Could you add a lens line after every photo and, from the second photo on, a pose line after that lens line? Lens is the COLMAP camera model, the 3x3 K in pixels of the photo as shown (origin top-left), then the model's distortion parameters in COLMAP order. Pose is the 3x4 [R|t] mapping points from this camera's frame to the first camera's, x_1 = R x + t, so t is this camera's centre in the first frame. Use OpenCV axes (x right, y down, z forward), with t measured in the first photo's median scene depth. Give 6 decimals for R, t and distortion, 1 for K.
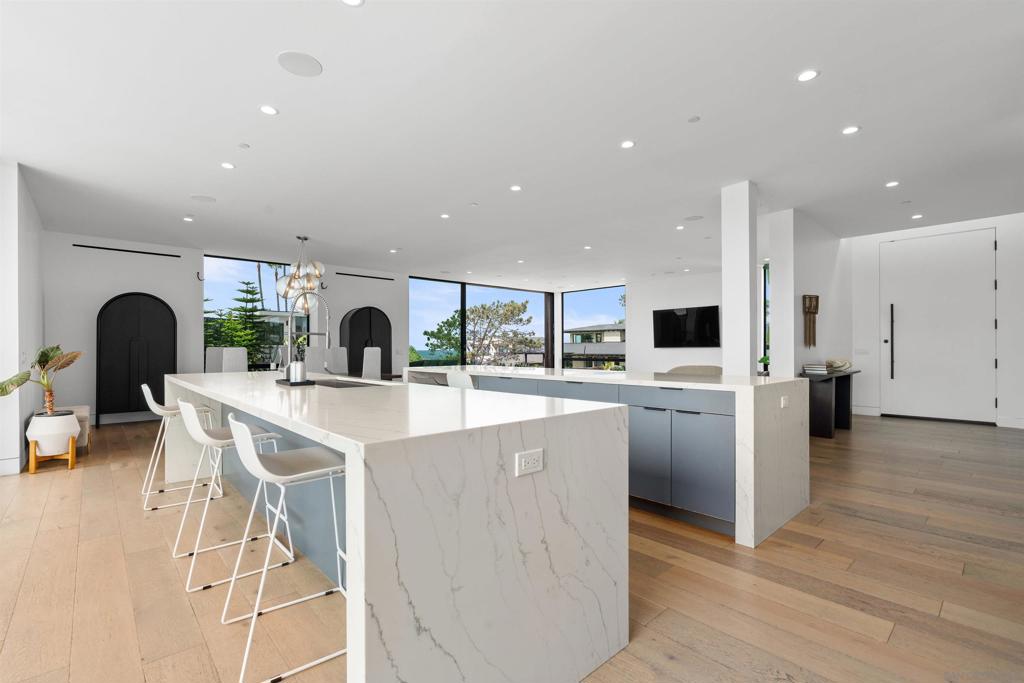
lens RADIAL K [[469.2, 0, 512.0], [0, 469.2, 341.5], [0, 0, 1]] dist [0.000039, -0.000129]
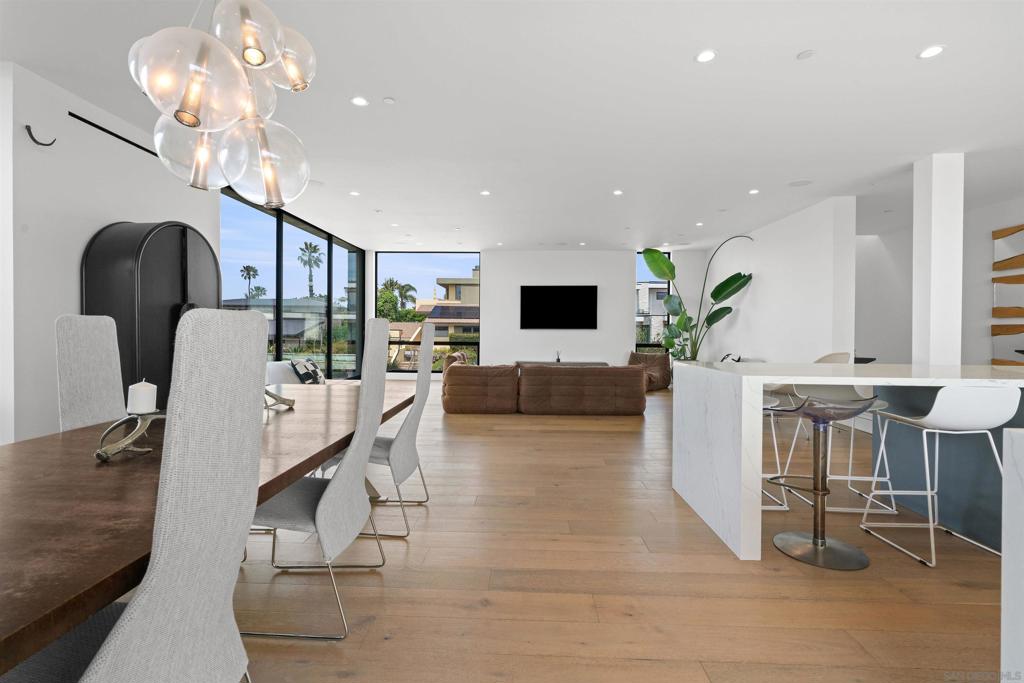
lens RADIAL K [[460.6, 0, 512.6], [0, 460.6, 335.3], [0, 0, 1]] dist [-0.002509, 0.000261]
pose [[0.692826, -0.001024, 0.721104, -0.077872], [-0.021023, 0.999545, 0.021618, 0.001667], [-0.720798, -0.030137, 0.692490, 0.102092]]
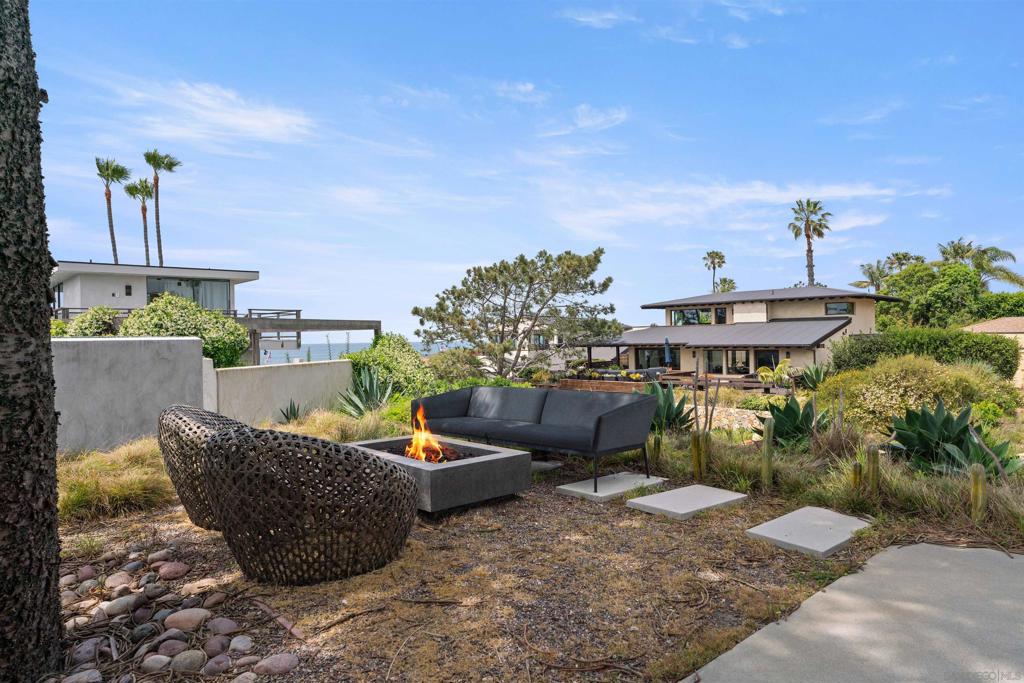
lens RADIAL K [[631.0, 0, 512.0], [0, 631.0, 341.5], [0, 0, 1]] dist [-0.002017, -0.000870]
pose [[0.999831, -0.016180, -0.008694, -0.065190], [0.016364, 0.999633, 0.021597, 0.002800], [0.008342, -0.021736, 0.999729, 0.264666]]
